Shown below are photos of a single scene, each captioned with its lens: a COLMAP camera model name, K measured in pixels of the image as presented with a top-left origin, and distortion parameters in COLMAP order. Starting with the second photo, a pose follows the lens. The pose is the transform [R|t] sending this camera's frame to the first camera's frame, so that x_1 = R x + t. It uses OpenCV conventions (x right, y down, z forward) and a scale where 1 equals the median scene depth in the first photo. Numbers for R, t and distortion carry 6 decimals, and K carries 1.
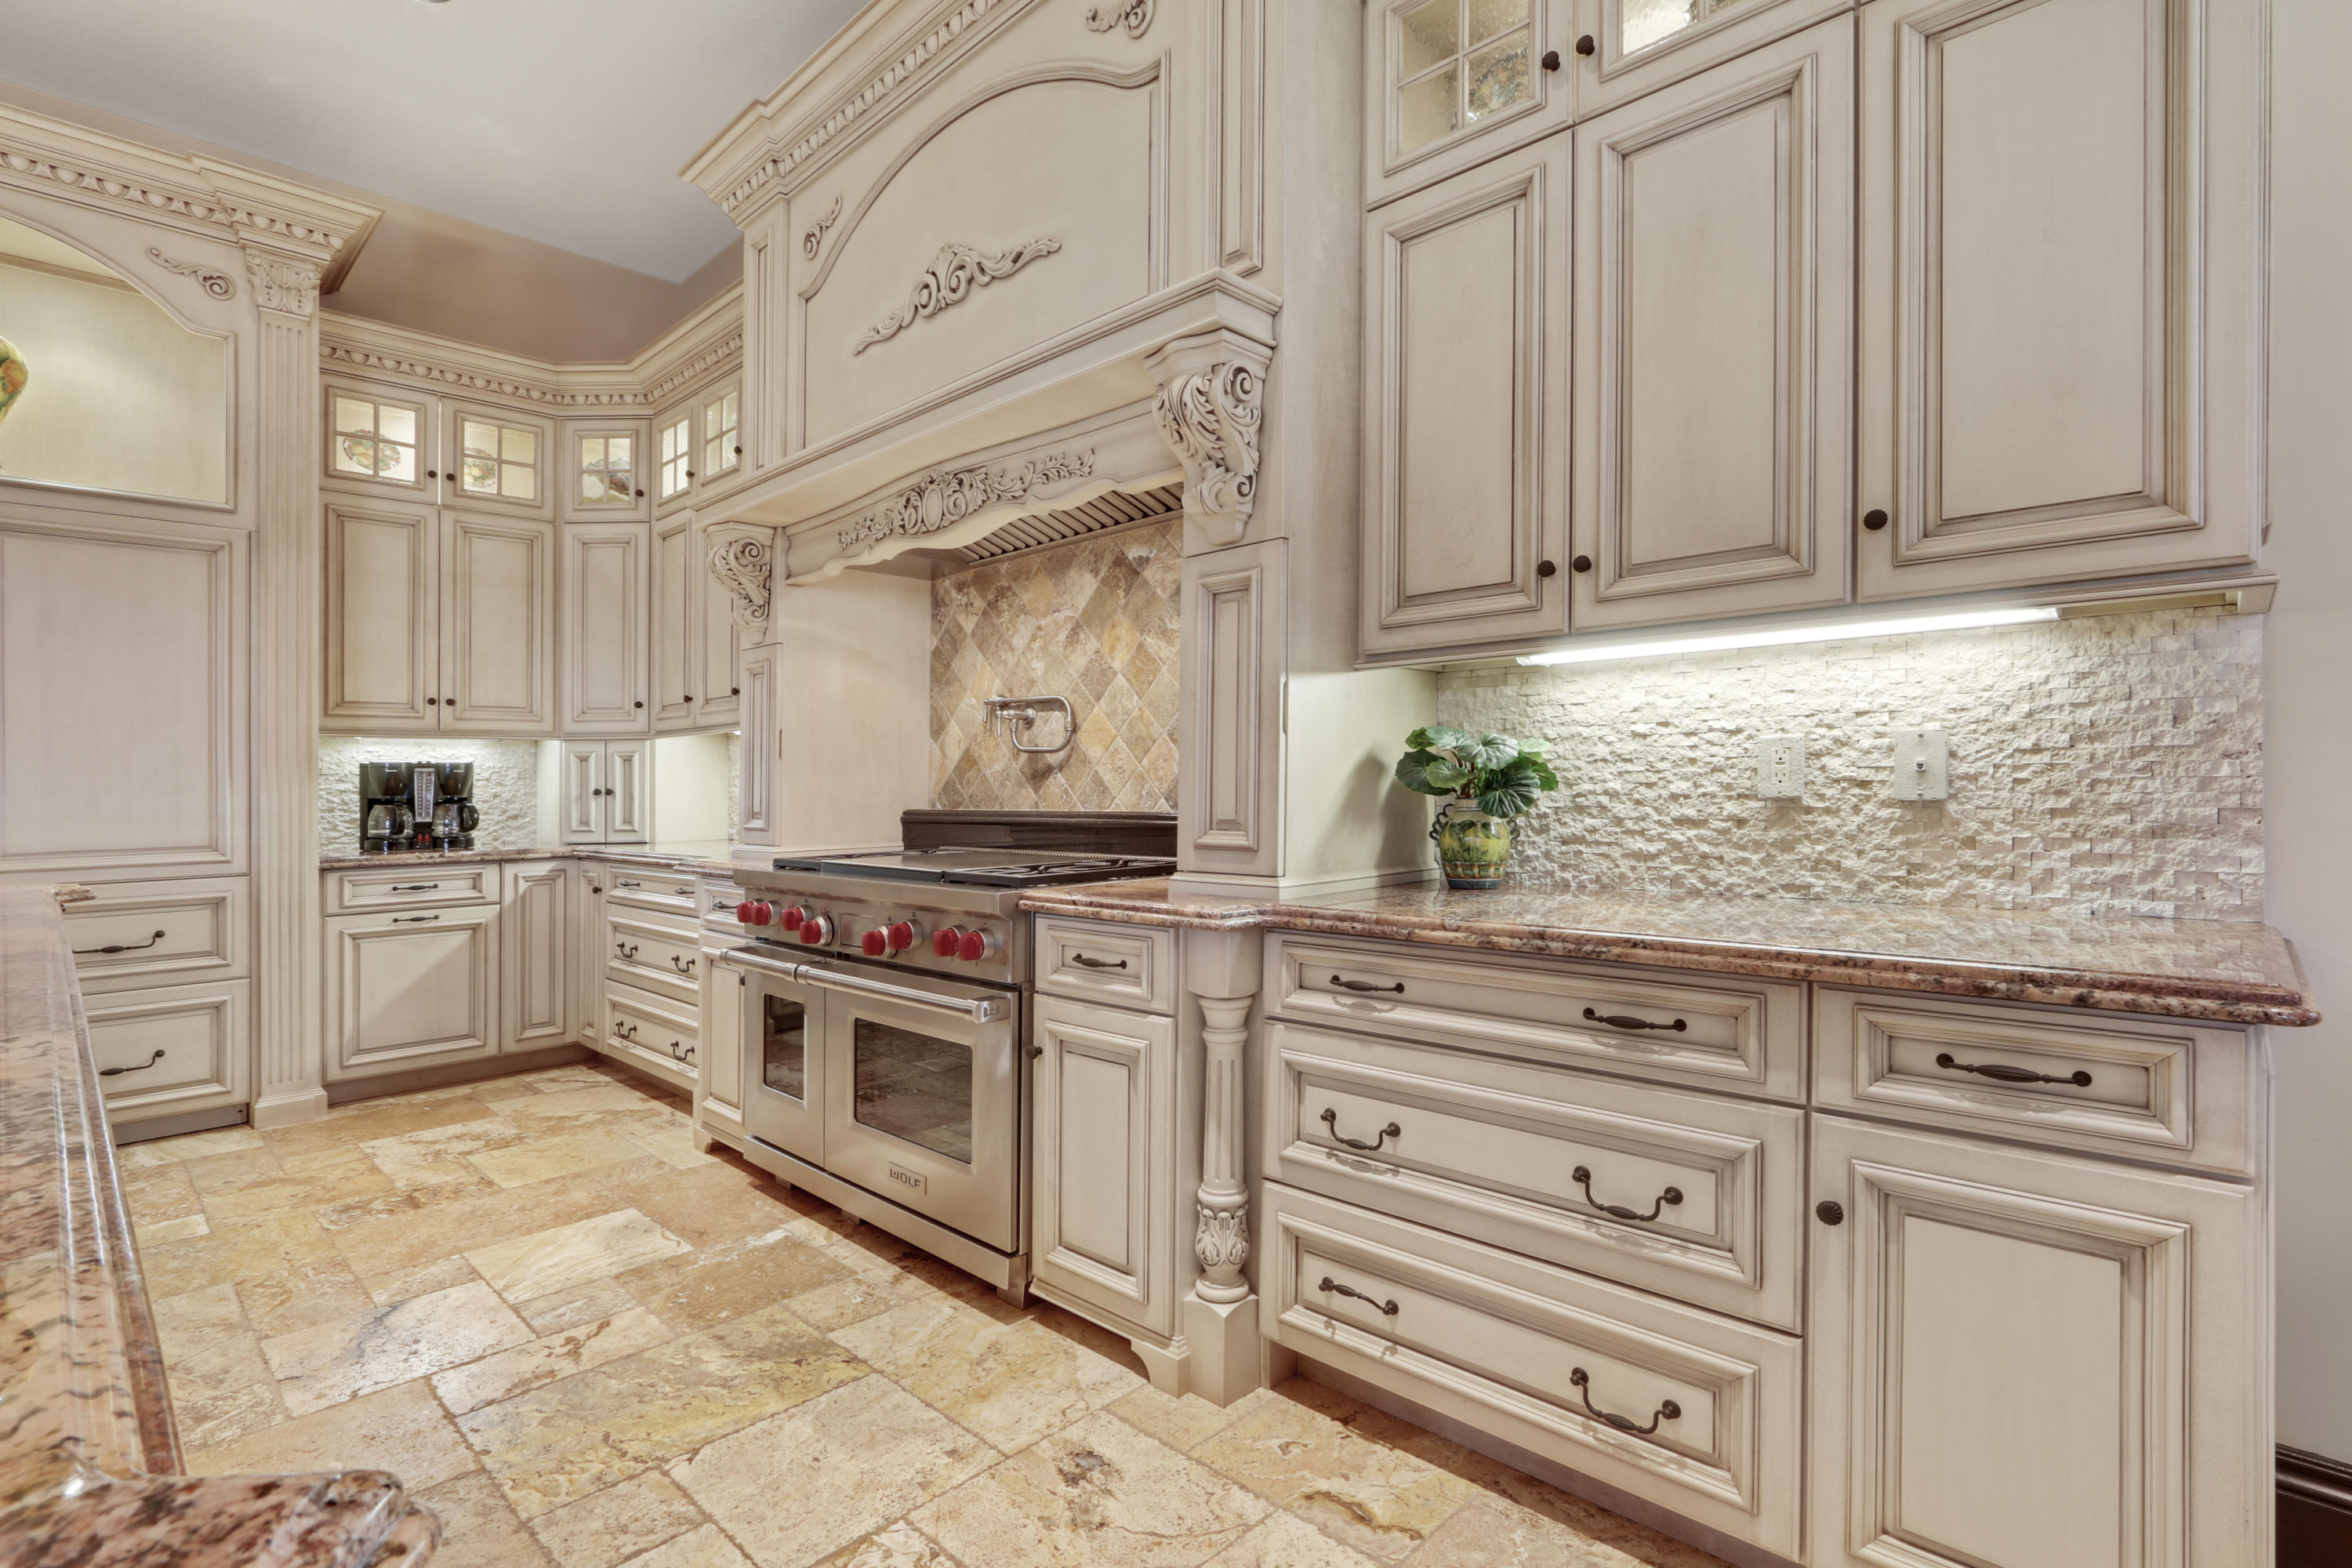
lens RADIAL K [[1113.6, 0, 1135.2], [0, 1113.6, 828.4], [0, 0, 1]] dist [-0.020271, 0.003930]
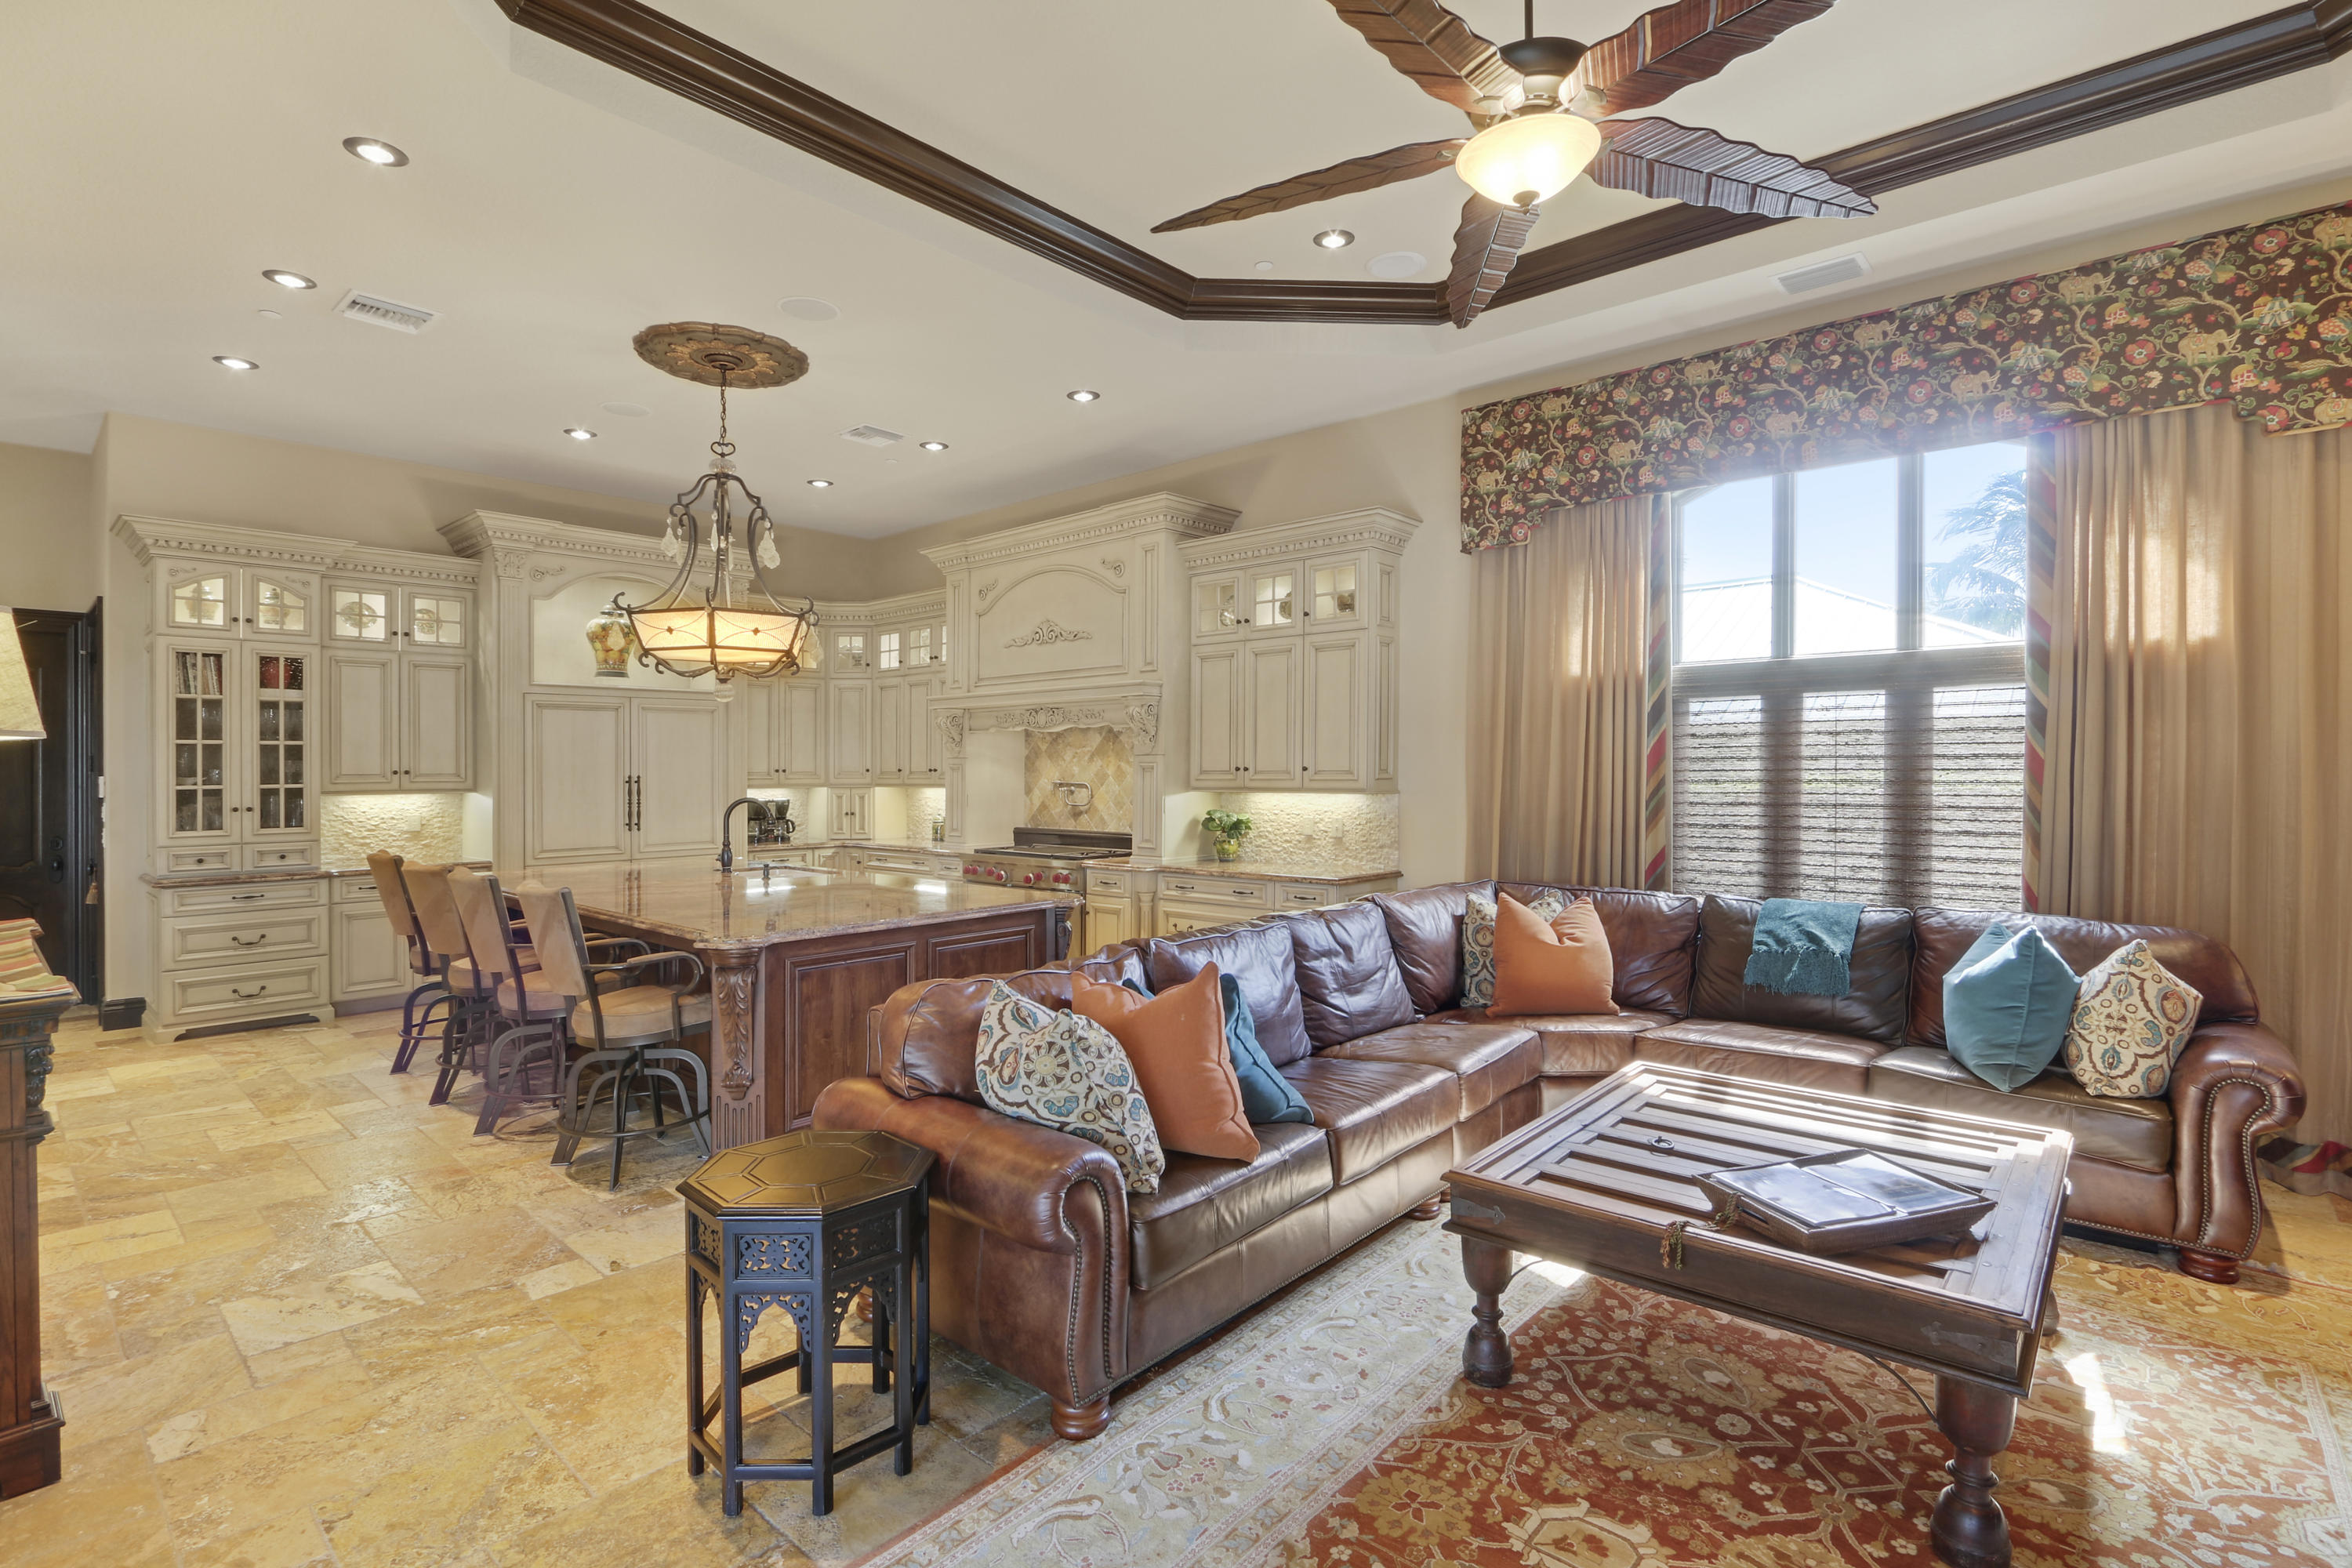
lens RADIAL K [[1113.6, 0, 1162.9], [0, 1113.6, 769.1], [0, 0, 1]] dist [-0.020271, 0.003930]
pose [[0.998234, 0.012280, 0.058121, -0.061874], [-0.009939, 0.999134, -0.040400, -0.078546], [-0.058567, 0.039751, 0.997492, -2.166576]]
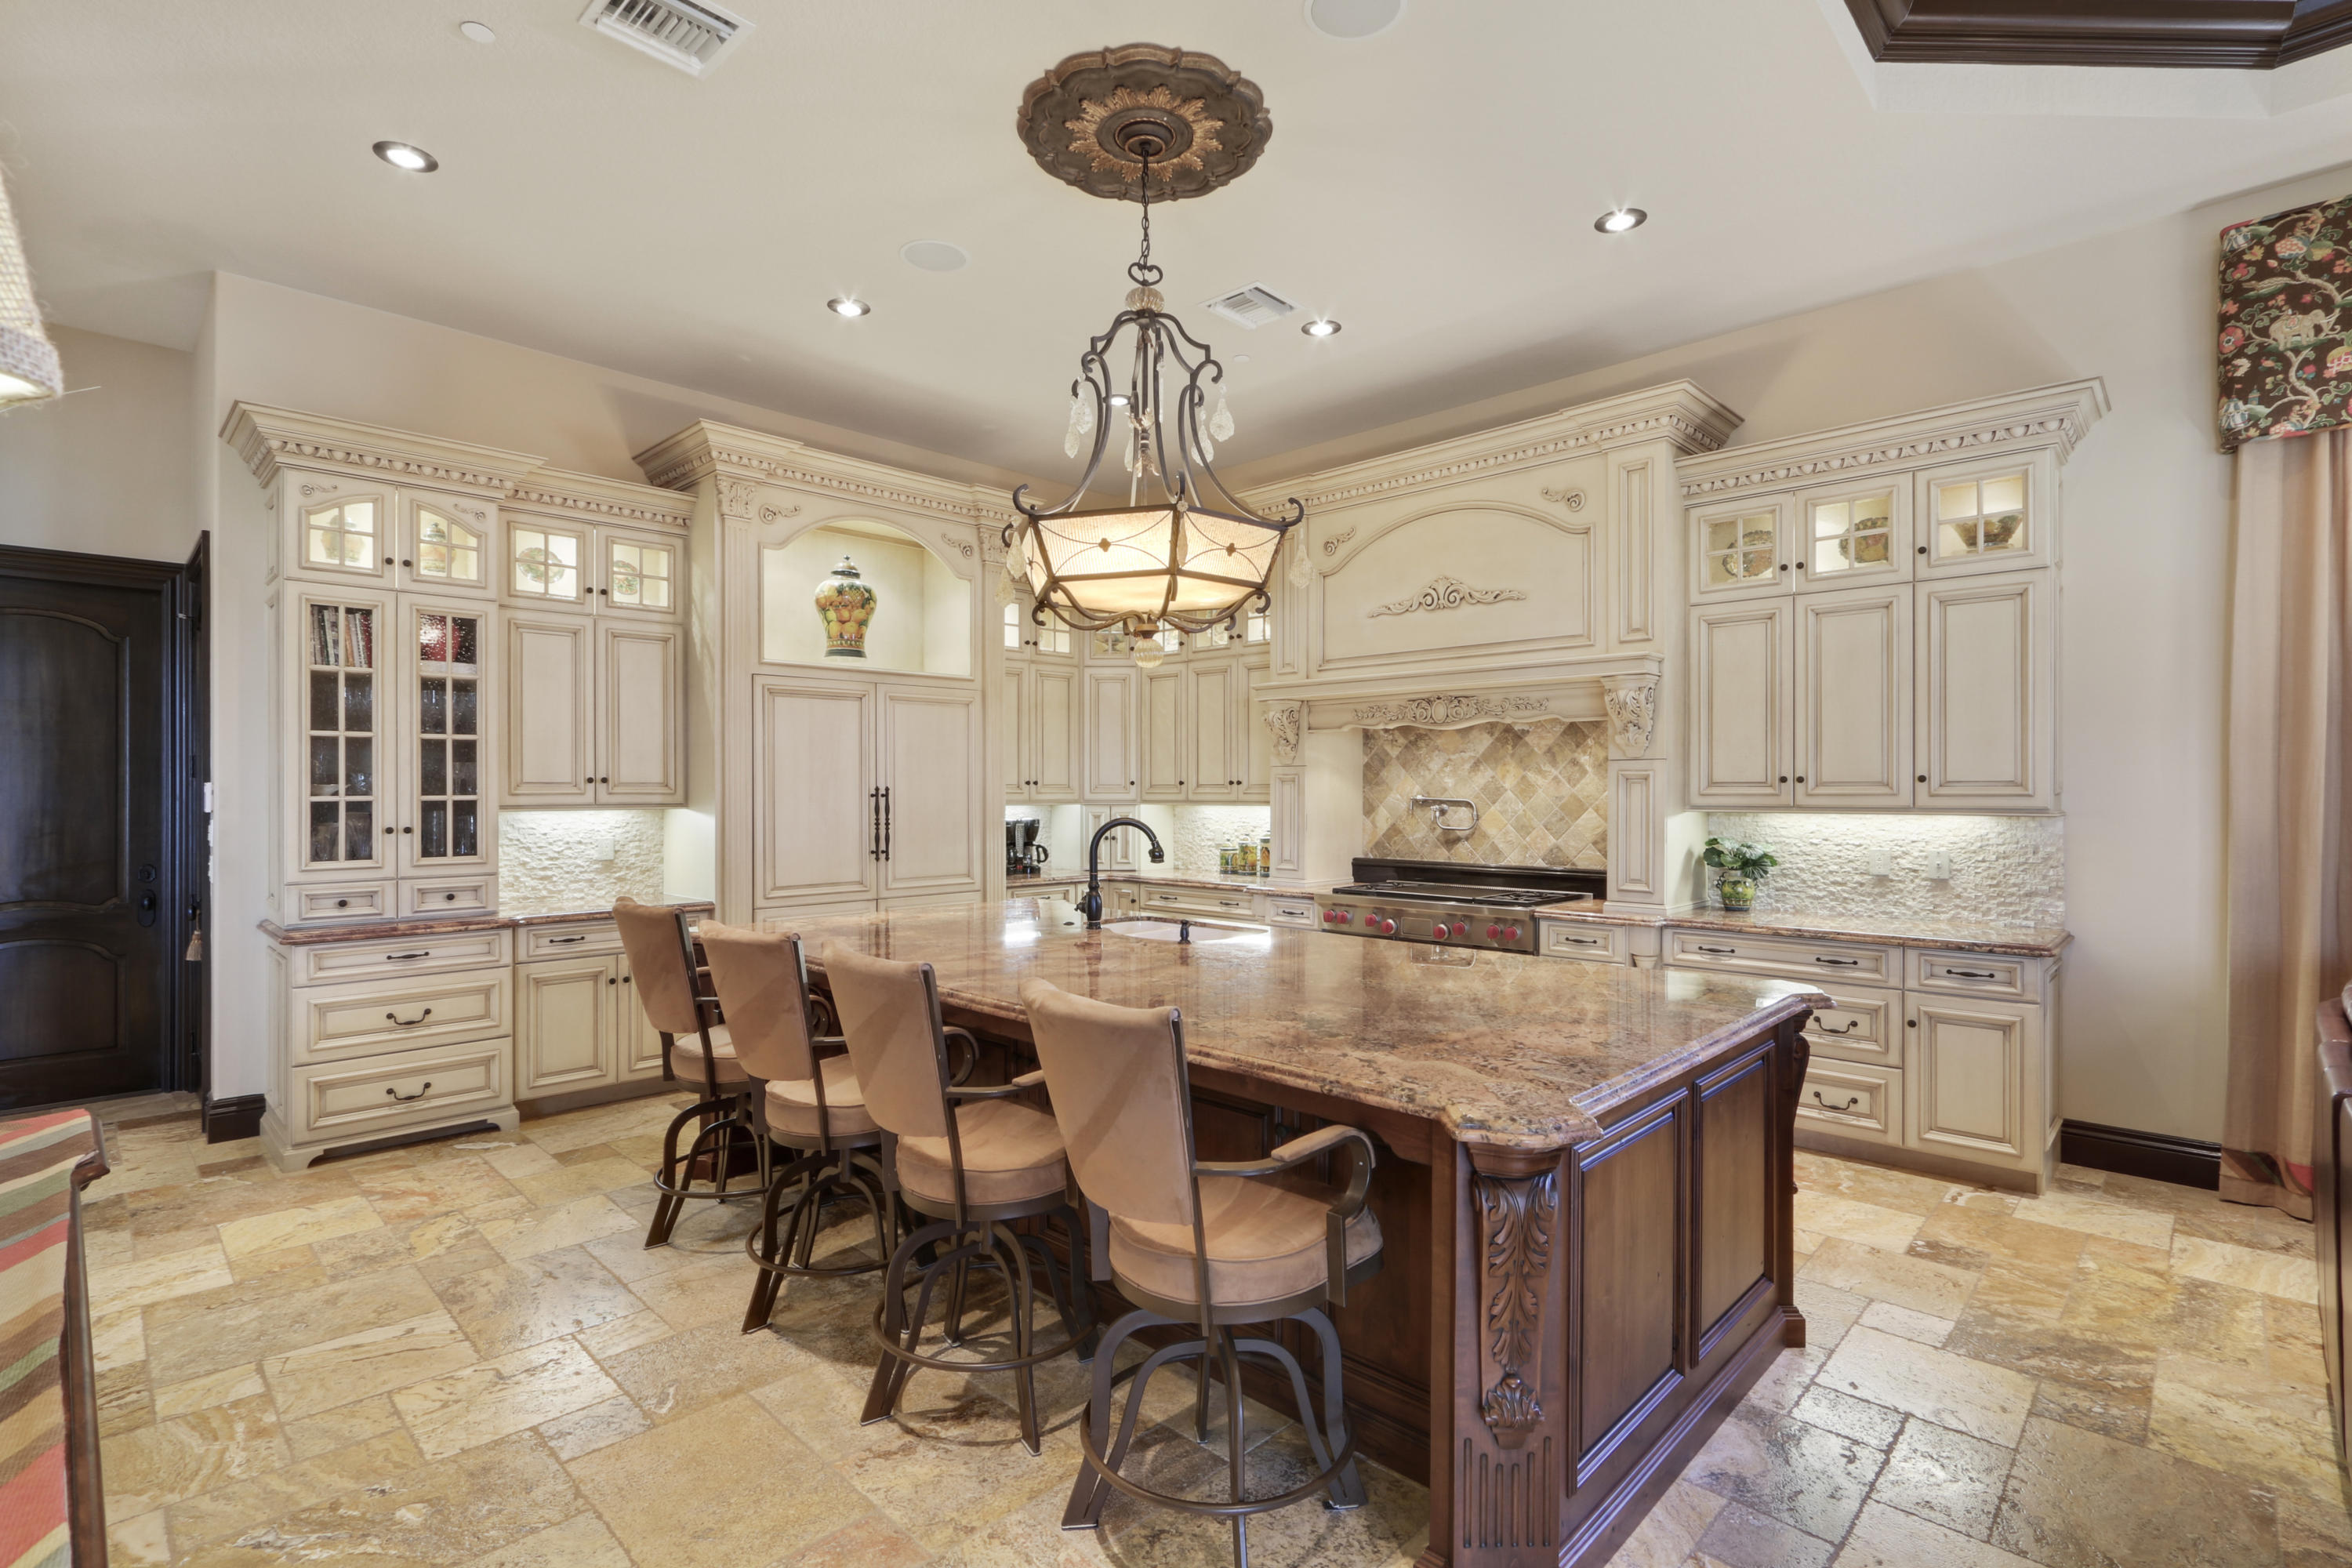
lens RADIAL K [[1113.6, 0, 1149.6], [0, 1113.6, 789.9], [0, 0, 1]] dist [-0.020271, 0.003930]
pose [[0.999855, 0.016231, 0.005216, -0.896230], [-0.016014, 0.999102, -0.039229, -0.082208], [-0.005848, 0.039140, 0.999217, -1.226754]]
